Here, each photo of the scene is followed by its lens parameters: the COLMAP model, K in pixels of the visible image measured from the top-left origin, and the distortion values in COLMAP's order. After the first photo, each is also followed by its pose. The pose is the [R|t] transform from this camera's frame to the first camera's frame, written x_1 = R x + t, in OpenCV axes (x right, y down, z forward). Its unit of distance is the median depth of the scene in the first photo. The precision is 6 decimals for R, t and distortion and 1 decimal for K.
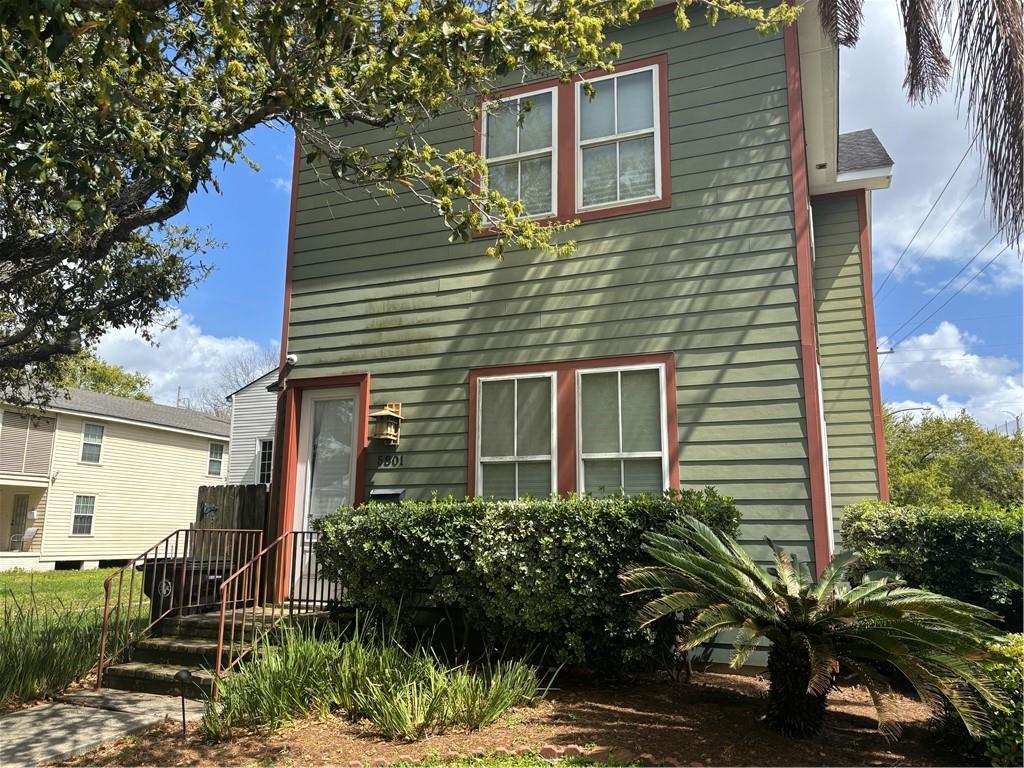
lens RADIAL K [[774.9, 0, 514.7], [0, 774.9, 385.8], [0, 0, 1]] dist [0.043617, -0.033691]
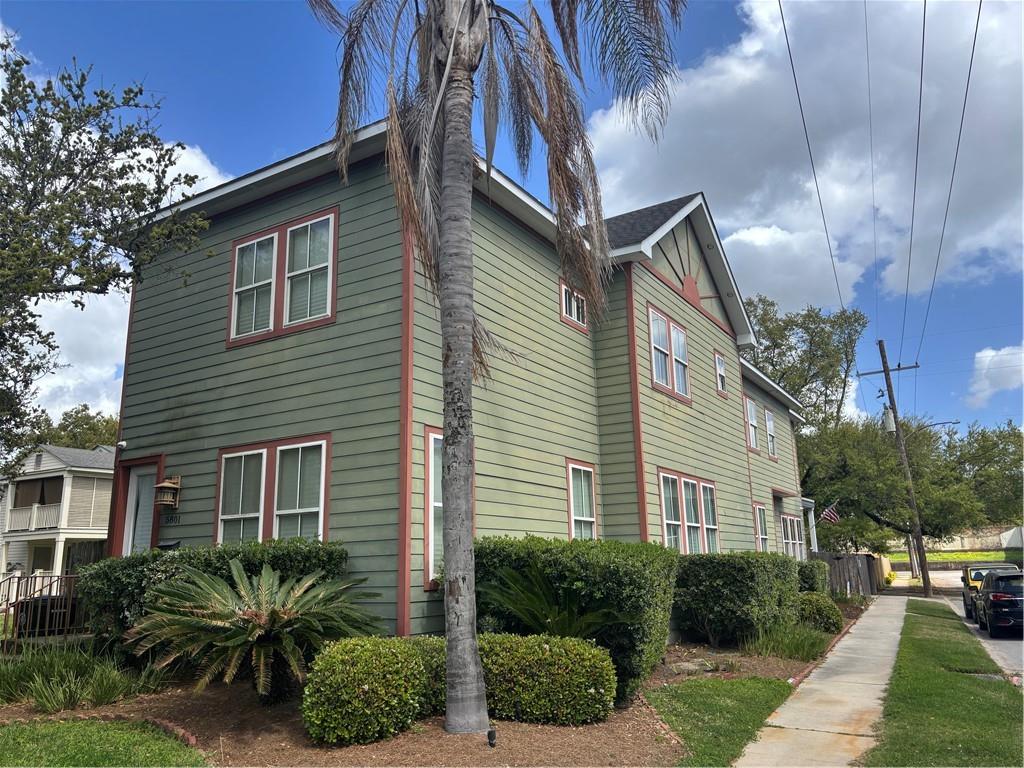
lens RADIAL K [[774.9, 0, 510.3], [0, 774.9, 381.7], [0, 0, 1]] dist [0.043617, -0.033691]
pose [[0.986859, -0.067385, -0.146861, 0.634448], [0.060808, 0.996954, -0.048829, -0.040066], [0.149704, 0.039257, 0.987951, -0.251217]]
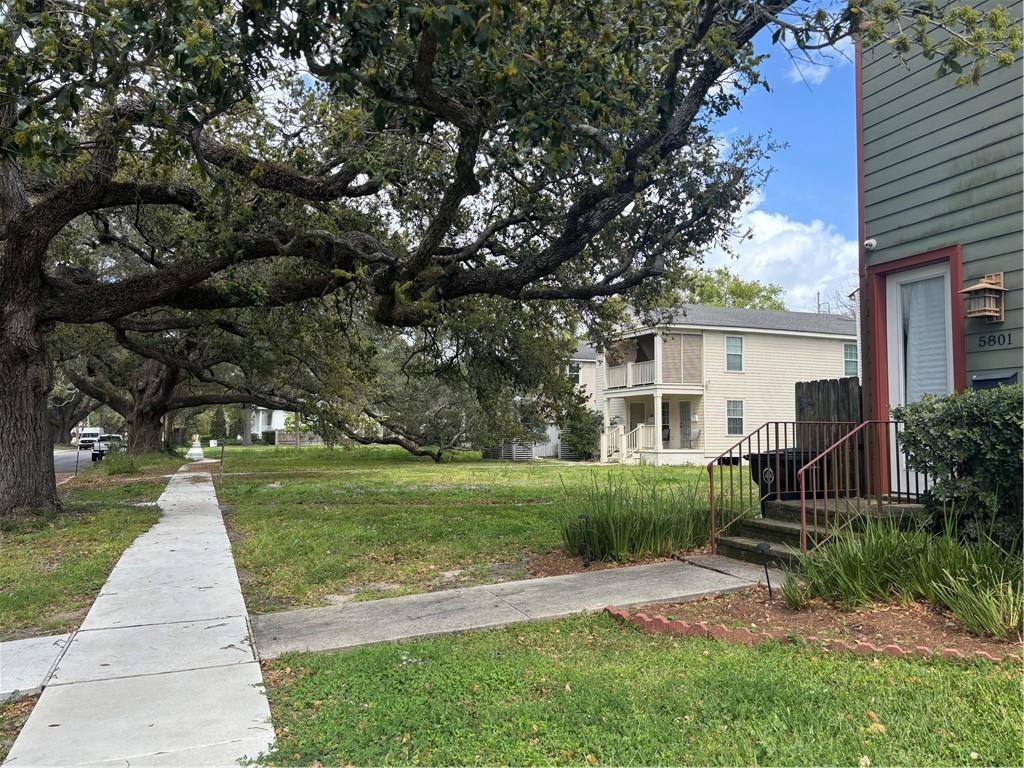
lens RADIAL K [[774.9, 0, 507.7], [0, 774.9, 389.1], [0, 0, 1]] dist [0.043617, -0.033691]
pose [[0.696287, -0.052811, -0.715818, 0.084807], [0.143228, 0.987455, 0.066469, 0.014980], [0.703328, -0.148807, 0.695116, 0.006563]]
